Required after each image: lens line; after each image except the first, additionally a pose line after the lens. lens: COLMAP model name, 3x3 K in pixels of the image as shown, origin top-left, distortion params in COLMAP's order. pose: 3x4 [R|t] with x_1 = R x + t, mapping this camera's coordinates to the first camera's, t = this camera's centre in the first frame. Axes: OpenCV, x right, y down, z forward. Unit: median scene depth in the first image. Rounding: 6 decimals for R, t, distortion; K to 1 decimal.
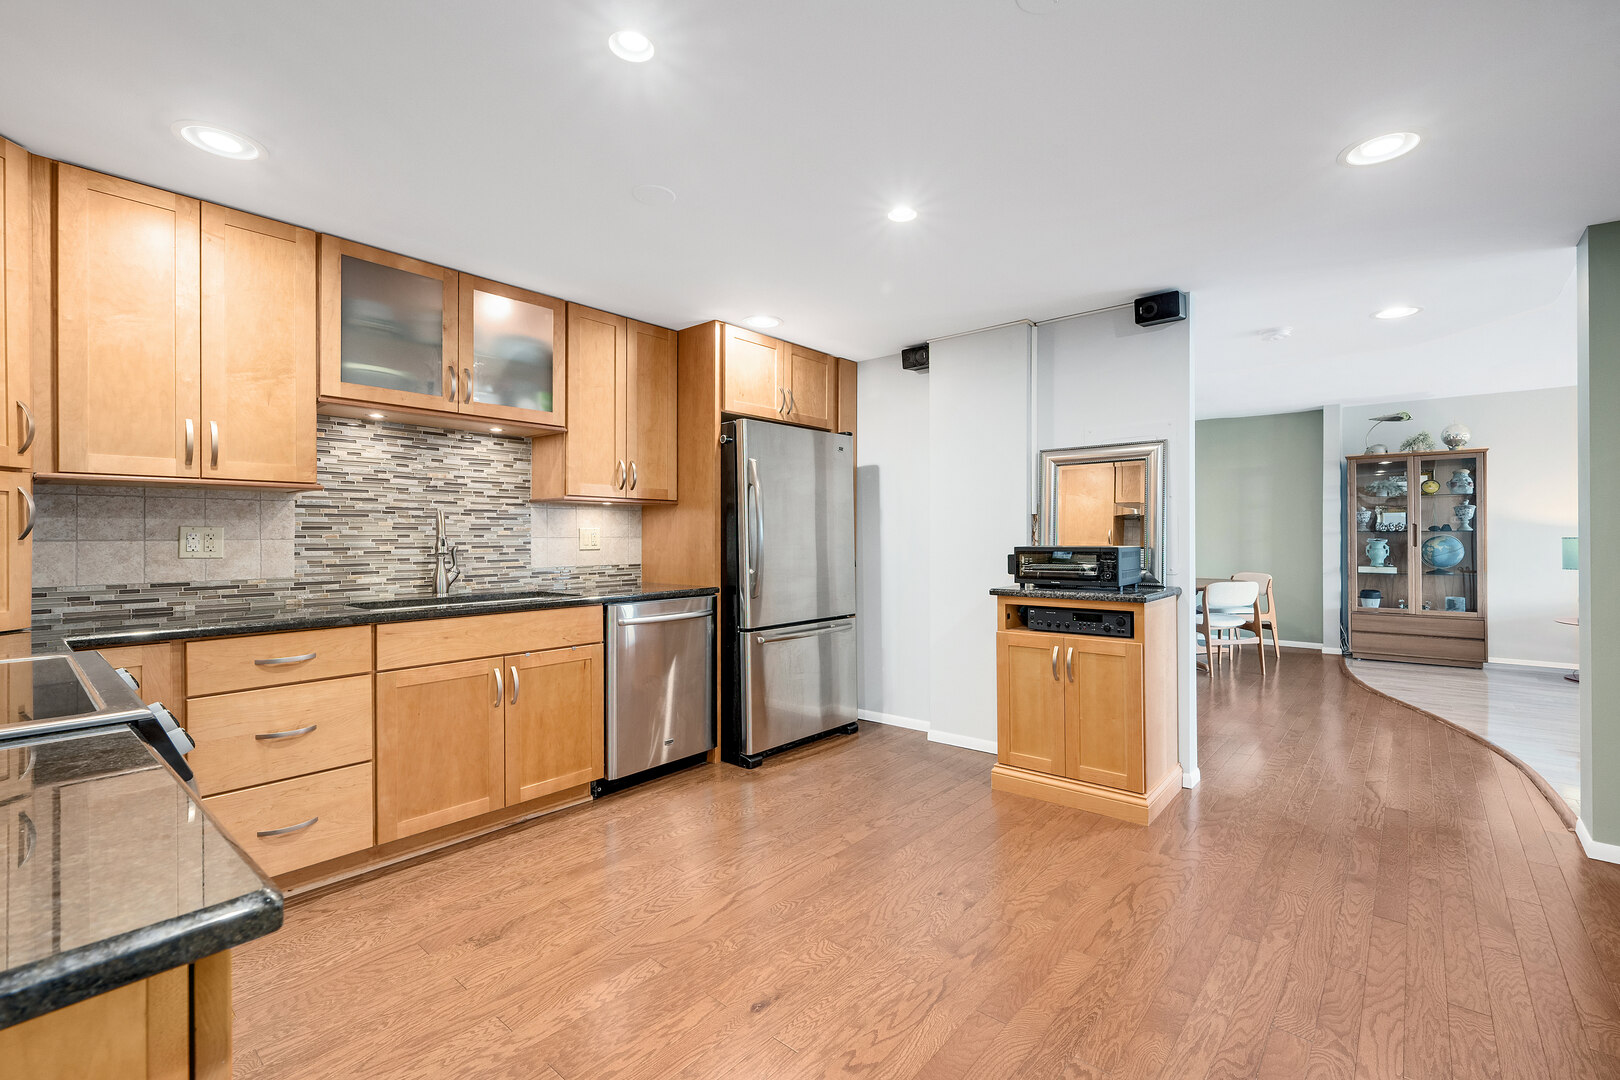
lens RADIAL K [[726.5, 0, 813.2], [0, 726.5, 536.7], [0, 0, 1]] dist [0.002793, -0.000004]
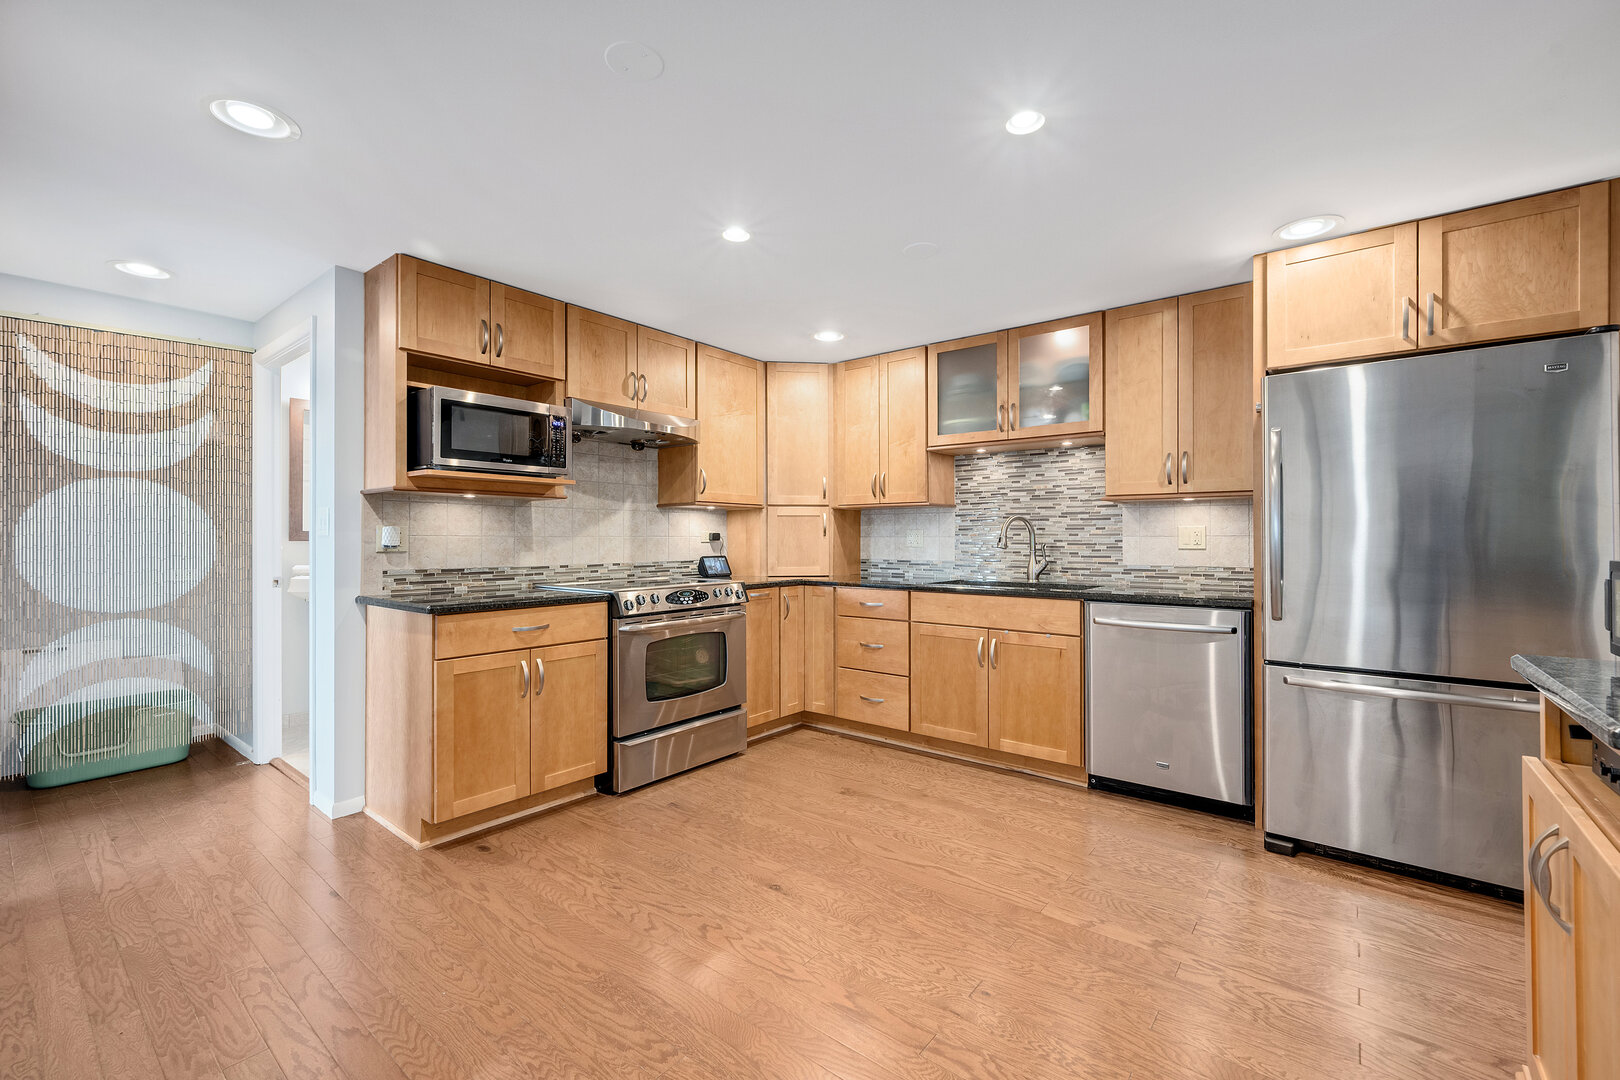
lens RADIAL K [[673.1, 0, 815.1], [0, 673.1, 536.9], [0, 0, 1]] dist [-0.000394, 0.000106]
pose [[0.025270, 0.002603, -0.999677, 0.657260], [-0.001371, 0.999996, 0.002570, 0.000595], [0.999680, 0.001306, 0.025273, 0.590655]]
